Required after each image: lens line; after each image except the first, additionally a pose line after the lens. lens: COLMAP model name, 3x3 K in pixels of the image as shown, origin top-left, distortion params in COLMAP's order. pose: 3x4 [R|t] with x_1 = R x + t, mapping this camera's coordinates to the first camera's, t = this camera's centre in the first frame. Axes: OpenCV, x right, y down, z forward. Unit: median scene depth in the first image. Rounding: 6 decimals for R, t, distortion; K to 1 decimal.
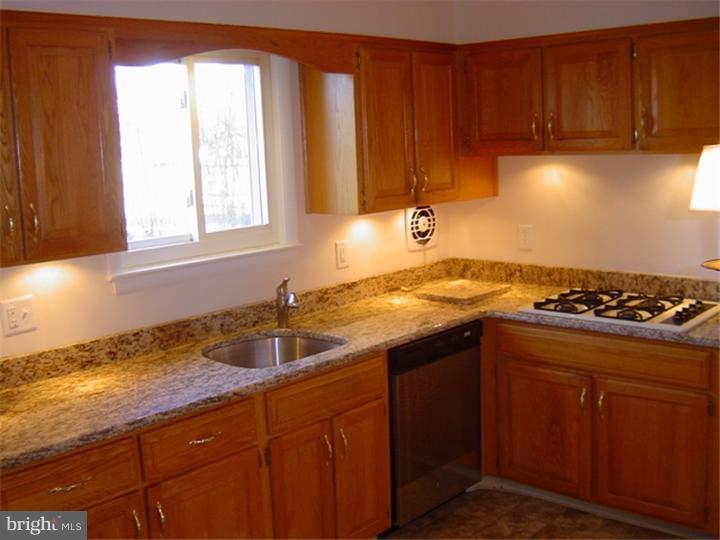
lens RADIAL K [[804.3, 0, 360.0], [0, 804.3, 270.0], [0, 0, 1]] dist [-0.106445, -0.040262]
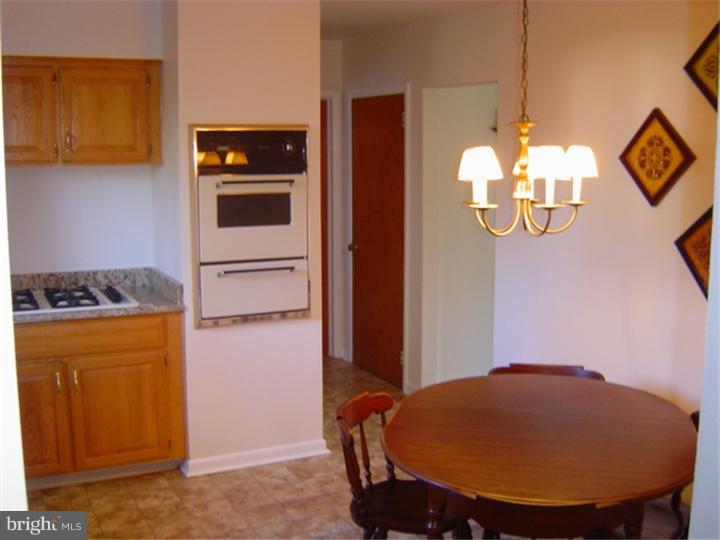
lens RADIAL K [[840.1, 0, 360.0], [0, 840.1, 270.0], [0, 0, 1]] dist [-0.149488, -0.012986]
pose [[0.357083, -0.086489, 0.930060, -0.628653], [0.124227, 0.991256, 0.044485, 0.005883], [-0.925775, 0.099654, 0.364705, 0.162735]]
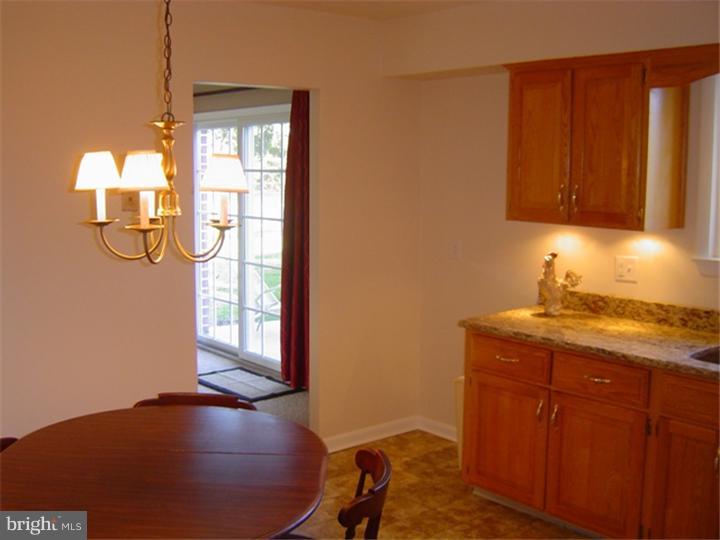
lens RADIAL K [[804.3, 0, 360.0], [0, 804.3, 270.0], [0, 0, 1]] dist [-0.106445, -0.040262]
pose [[-0.137309, 0.157948, -0.977854, 0.795665], [-0.151191, 0.972295, 0.178280, -0.094813], [0.978922, 0.172322, -0.109624, 0.548617]]
